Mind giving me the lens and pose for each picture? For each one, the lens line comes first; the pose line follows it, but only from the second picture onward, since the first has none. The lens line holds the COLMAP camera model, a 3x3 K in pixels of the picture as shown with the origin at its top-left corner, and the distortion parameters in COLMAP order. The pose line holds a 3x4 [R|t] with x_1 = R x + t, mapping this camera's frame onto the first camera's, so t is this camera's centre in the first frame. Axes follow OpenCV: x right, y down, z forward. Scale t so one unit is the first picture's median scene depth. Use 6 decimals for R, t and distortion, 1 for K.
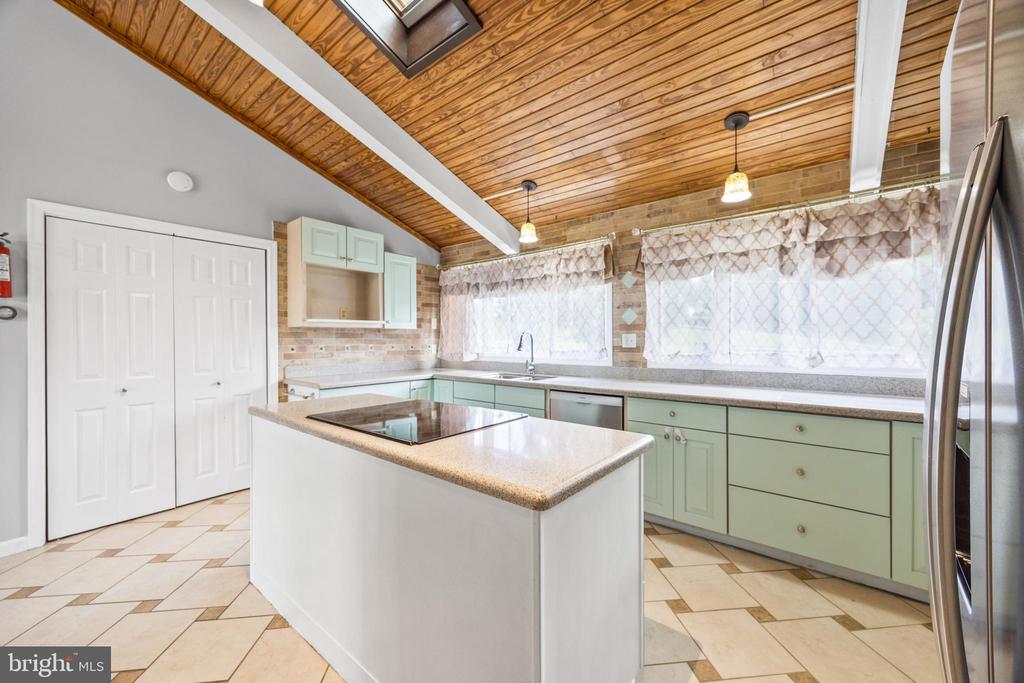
lens RADIAL K [[396.4, 0, 514.8], [0, 396.4, 342.3], [0, 0, 1]] dist [-0.000037, -0.000280]
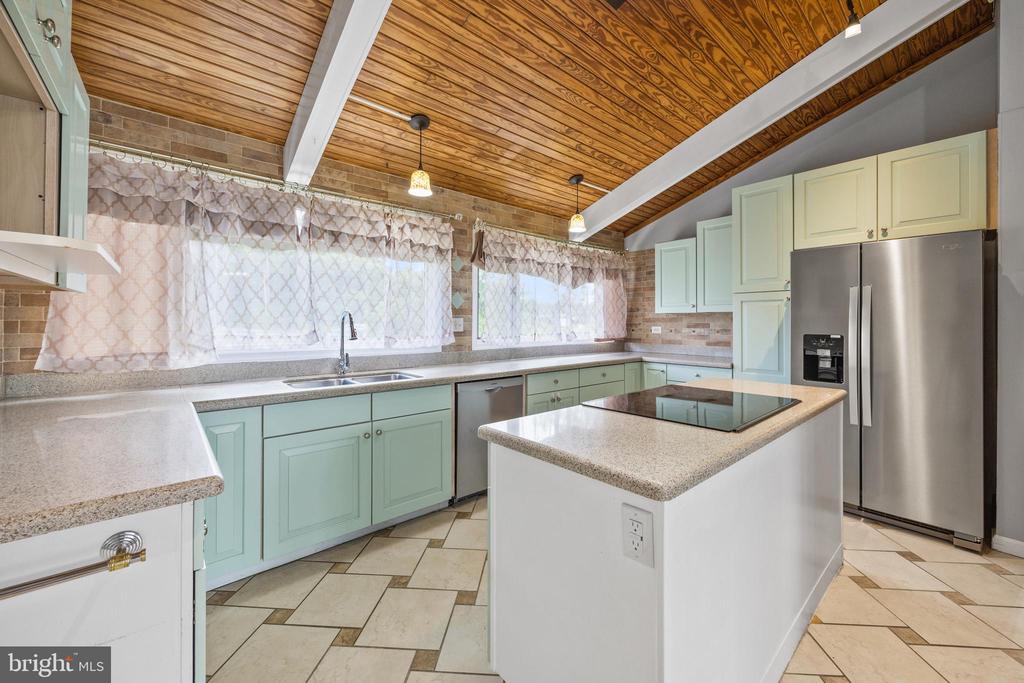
lens RADIAL K [[396.4, 0, 535.1], [0, 396.4, 322.2], [0, 0, 1]] dist [-0.000037, -0.000280]
pose [[0.147060, -0.005560, 0.989112, -0.822015], [-0.008401, 0.999941, 0.006870, -0.022230], [-0.989092, -0.009320, 0.147004, 0.799159]]
